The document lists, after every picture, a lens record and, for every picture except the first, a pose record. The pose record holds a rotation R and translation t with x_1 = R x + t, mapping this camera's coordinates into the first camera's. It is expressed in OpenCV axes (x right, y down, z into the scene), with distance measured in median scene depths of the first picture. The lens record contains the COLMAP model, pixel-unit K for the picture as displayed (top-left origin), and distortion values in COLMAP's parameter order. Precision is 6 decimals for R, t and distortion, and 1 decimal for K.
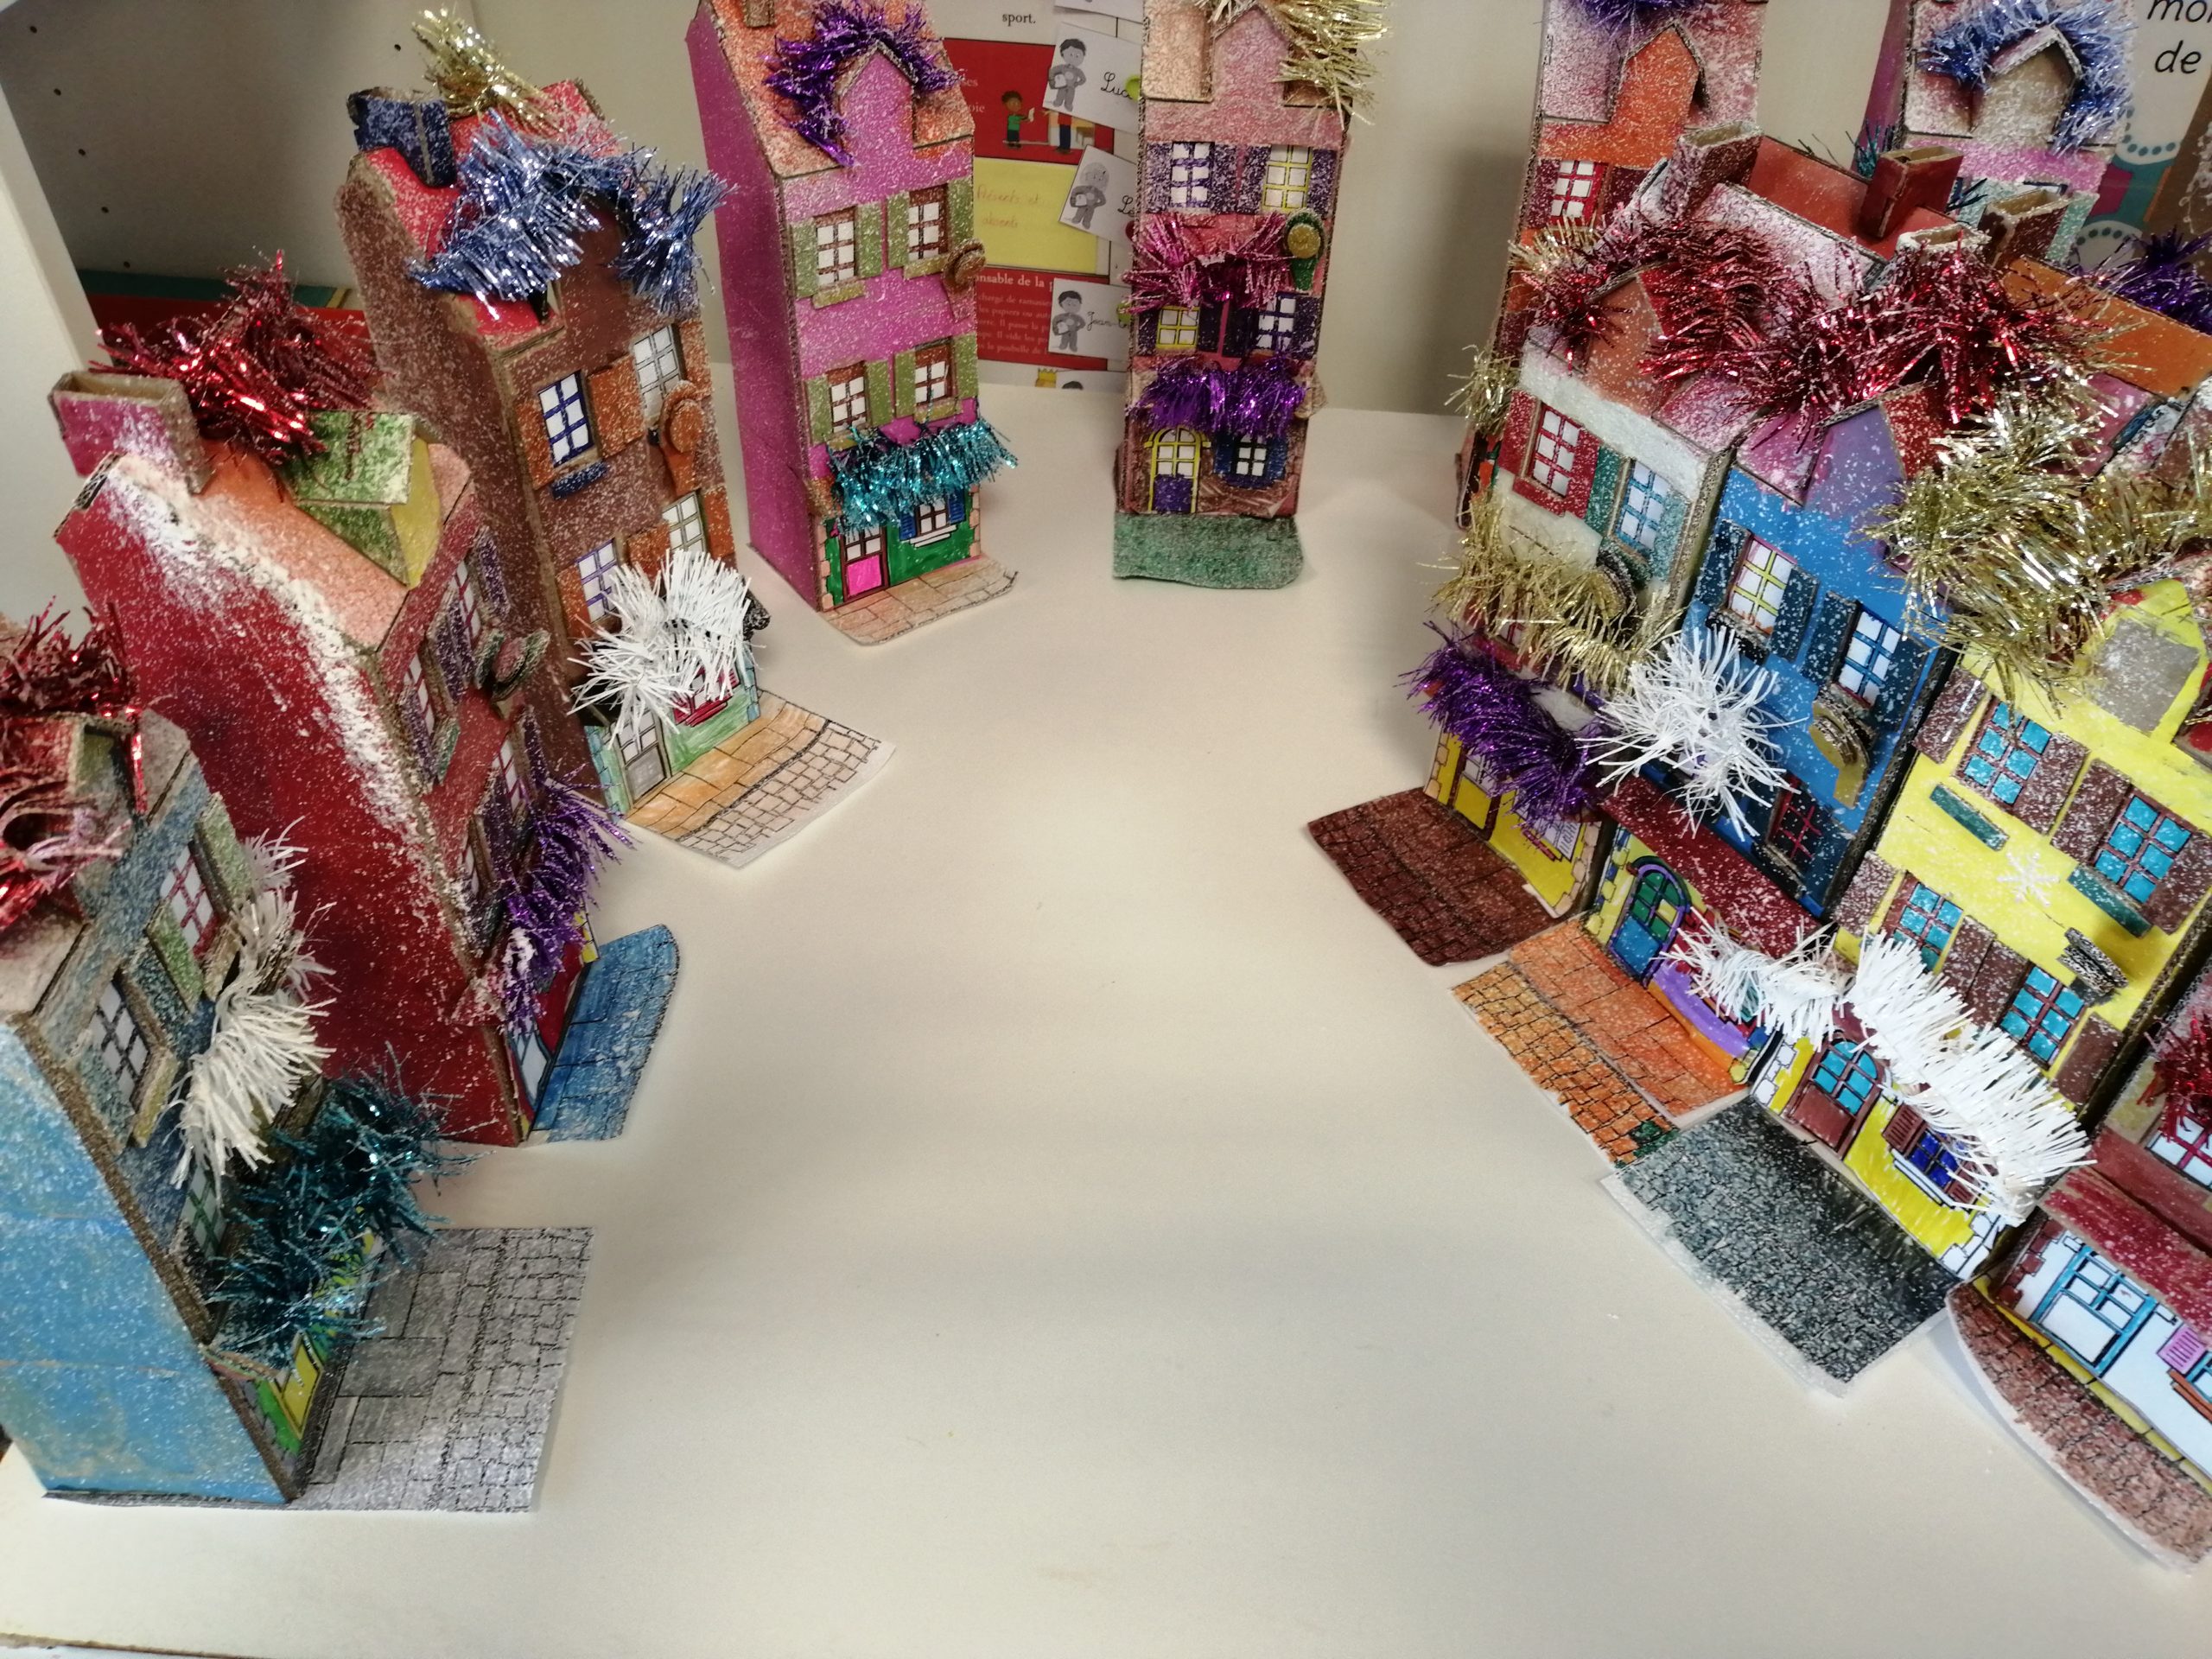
lens RADIAL K [[1728.0, 0, 1106.0], [0, 1728.0, 829.5], [0, 0, 1]] dist [0.003518, -0.046337]
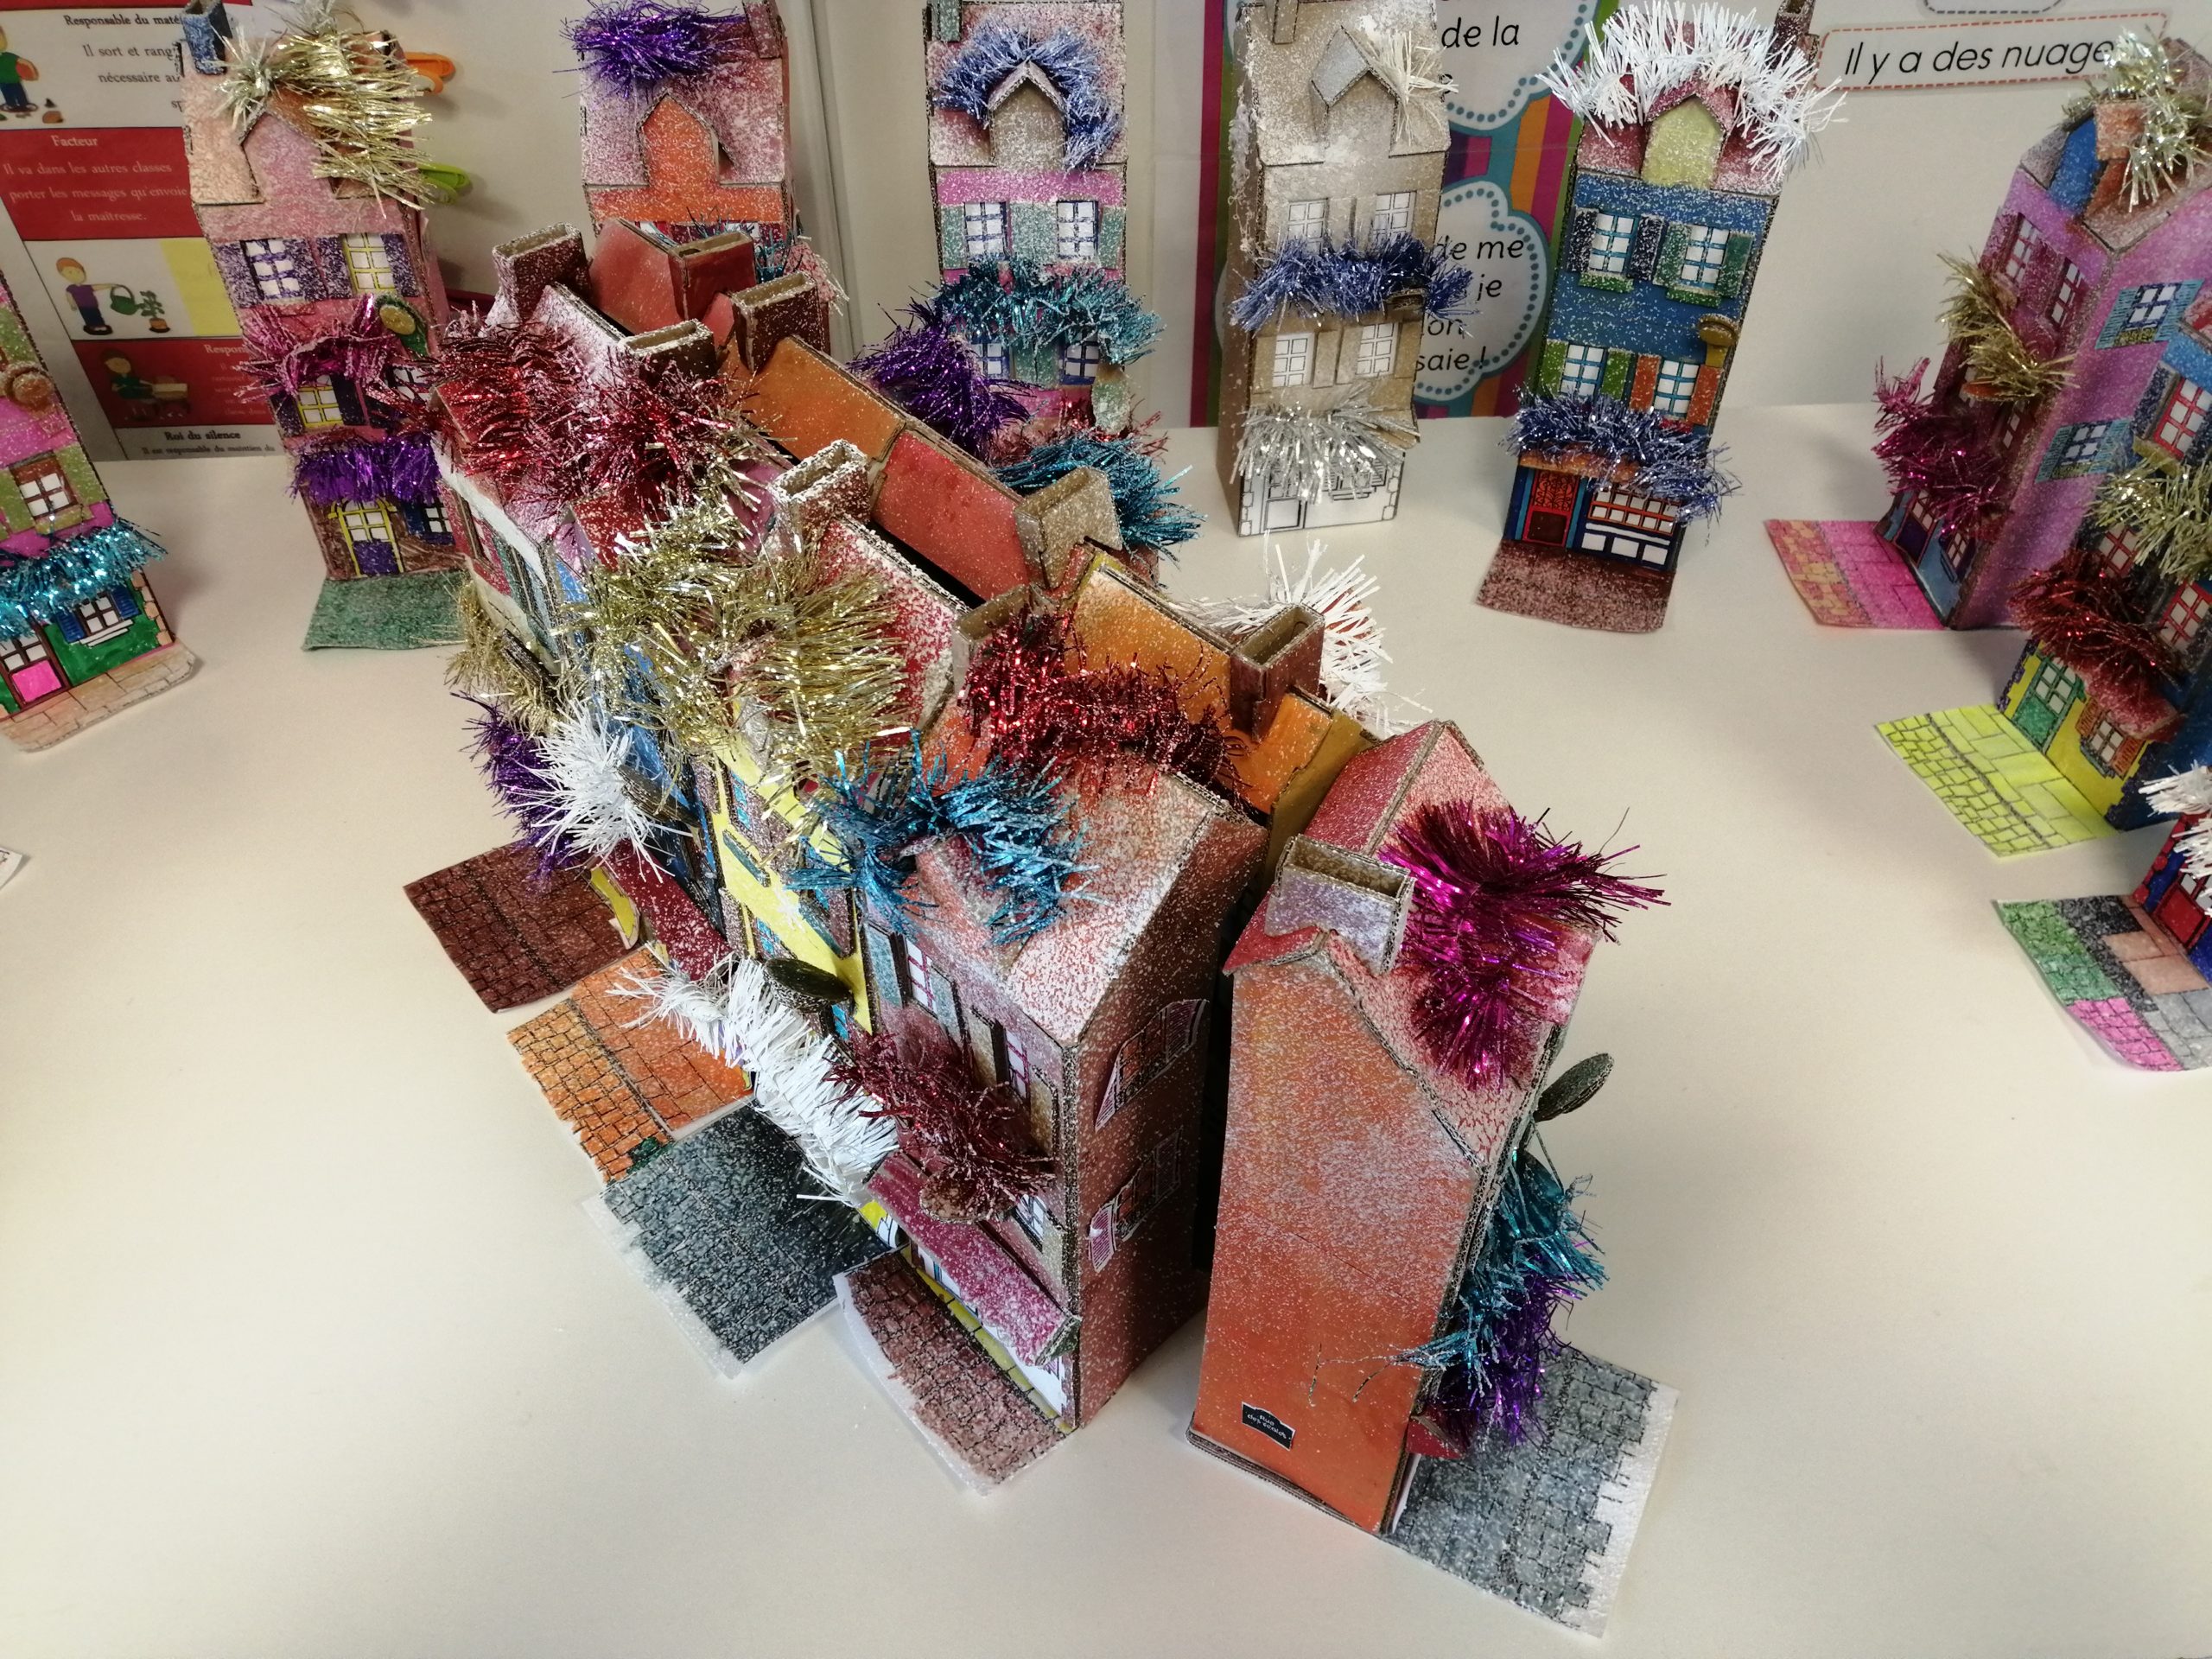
lens RADIAL K [[1735.2, 0, 1106.0], [0, 1735.2, 829.5], [0, 0, 1]] dist [0.025551, -0.098769]
pose [[0.987993, -0.122538, 0.094099, 0.470056], [0.118521, 0.991830, 0.047178, -0.039773], [-0.099111, -0.035458, 0.994444, -0.112112]]
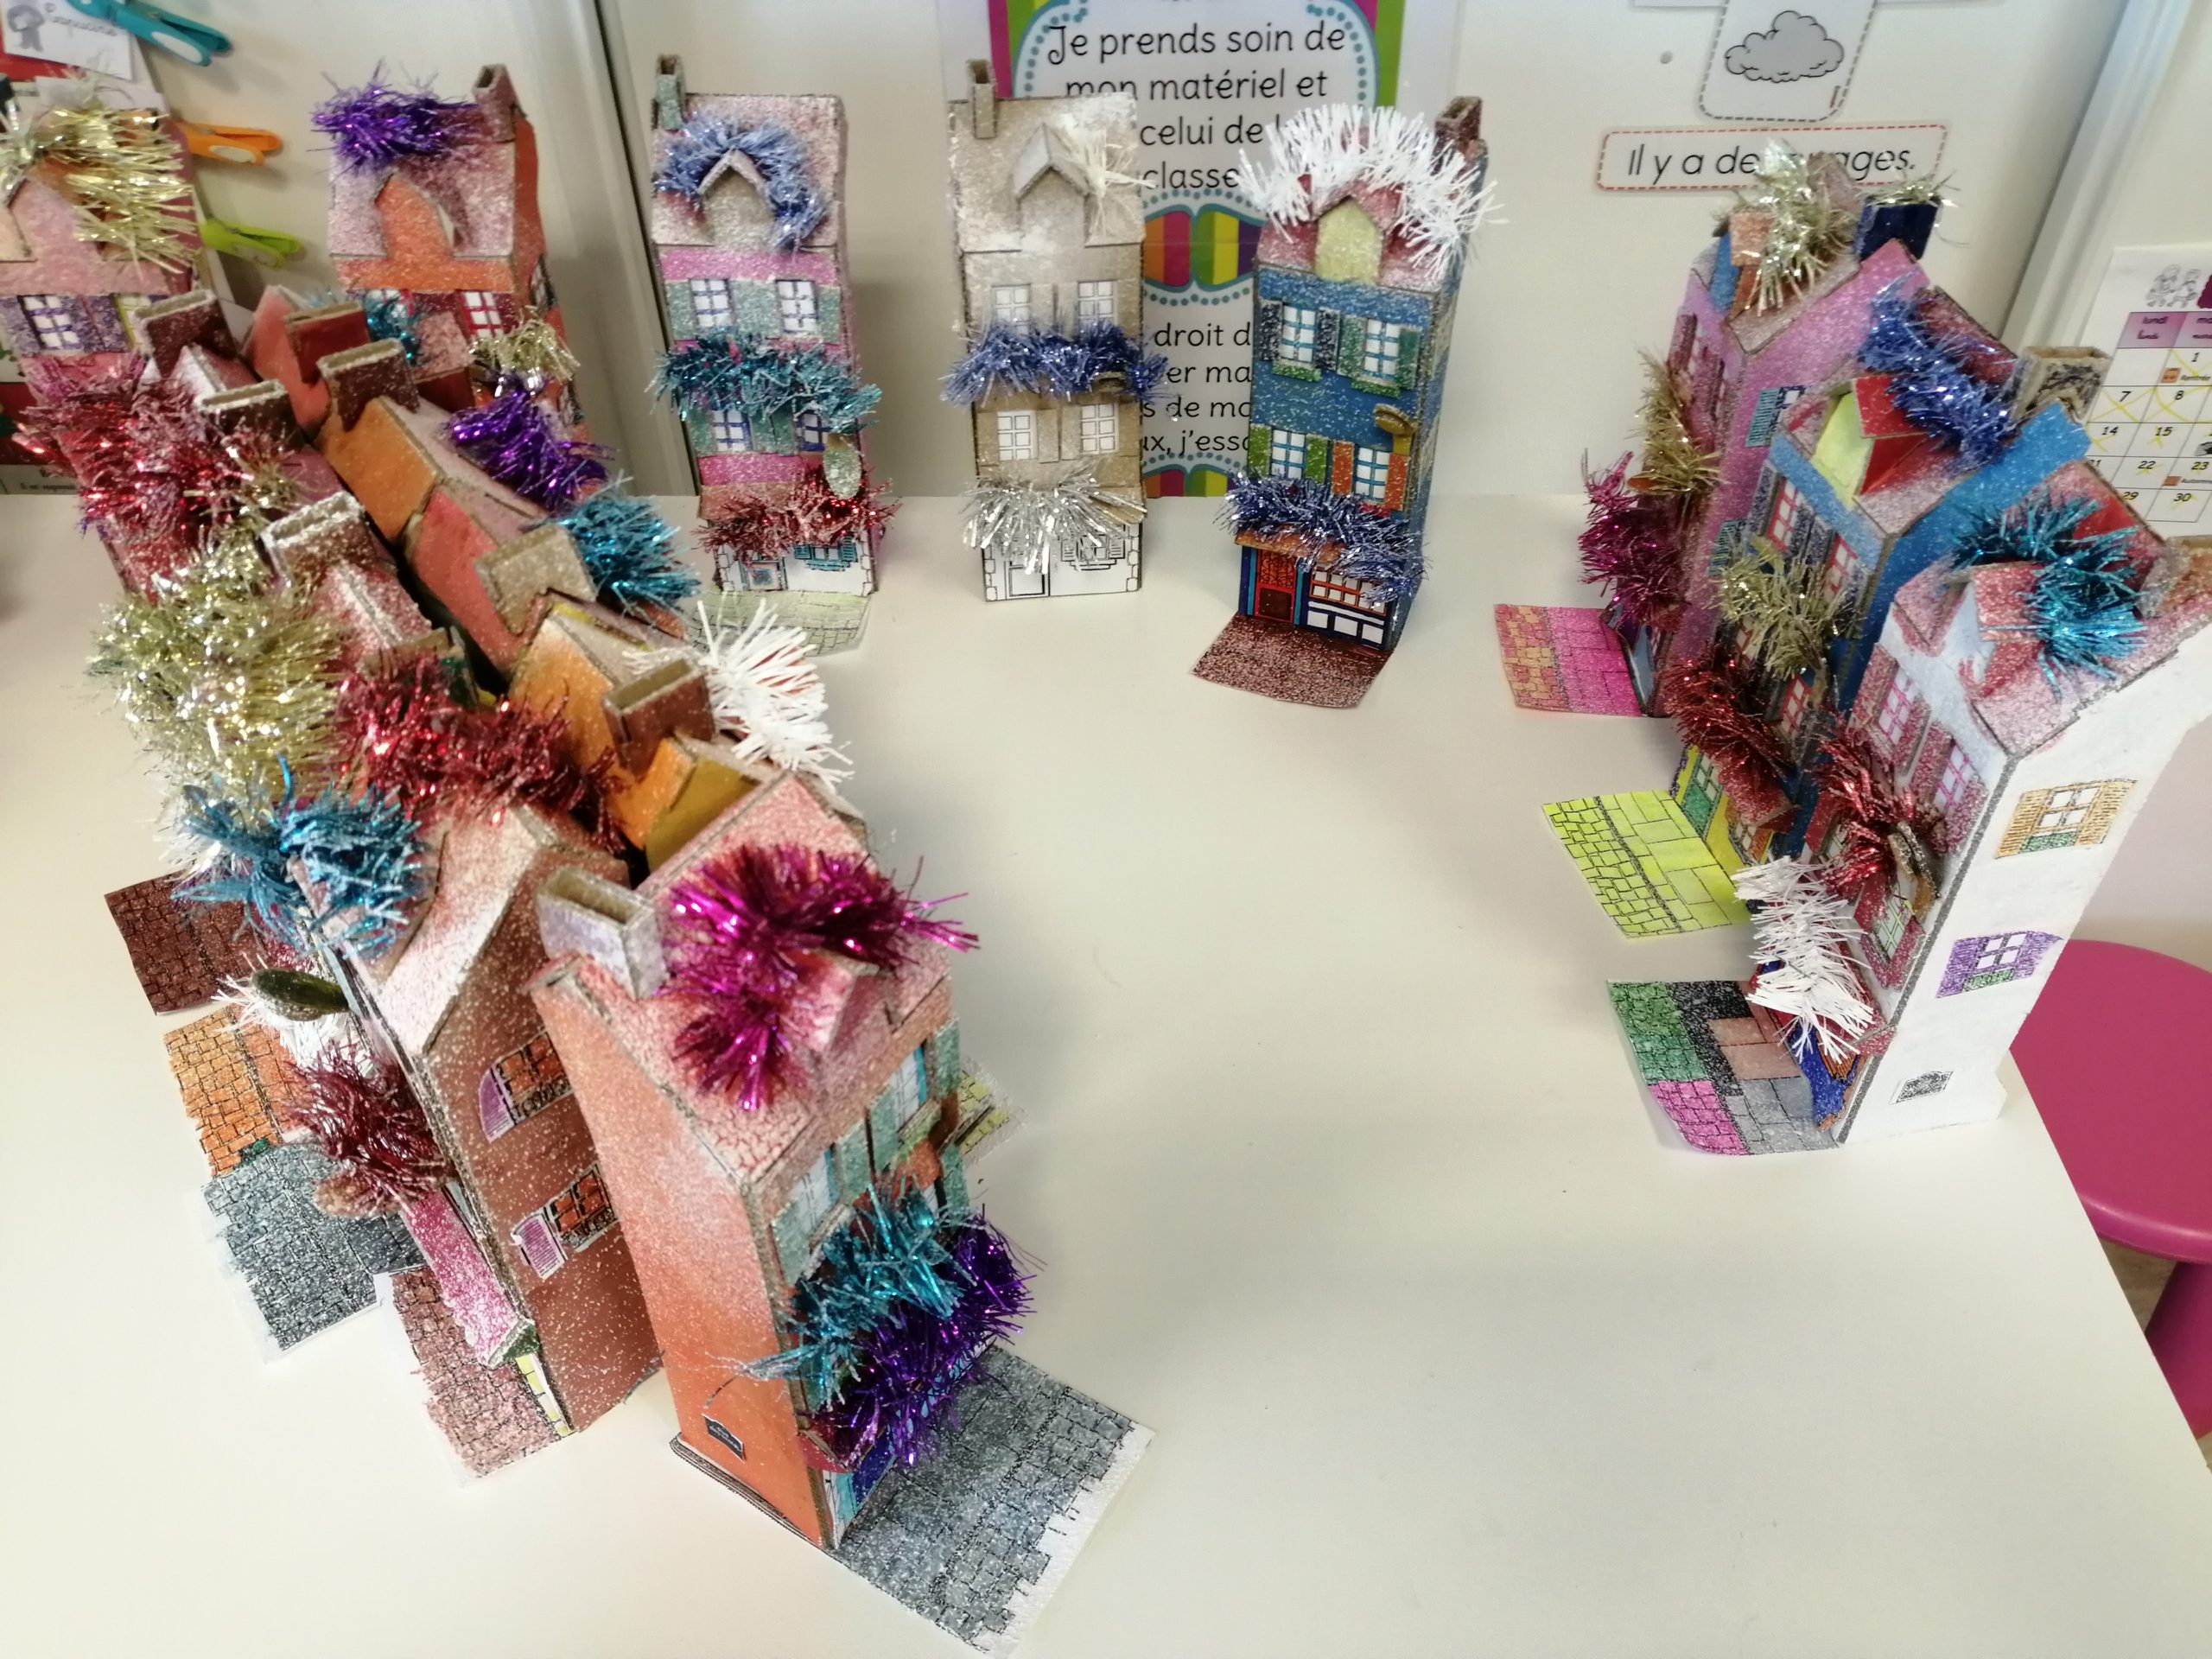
lens RADIAL K [[1718.9, 0, 1106.0], [0, 1718.9, 829.5], [0, 0, 1]] dist [0.014684, -0.059981]
pose [[0.995936, -0.075515, 0.049082, 0.760373], [0.075310, 0.997142, 0.006017, -0.003951], [-0.049396, -0.002296, 0.998777, -0.174605]]
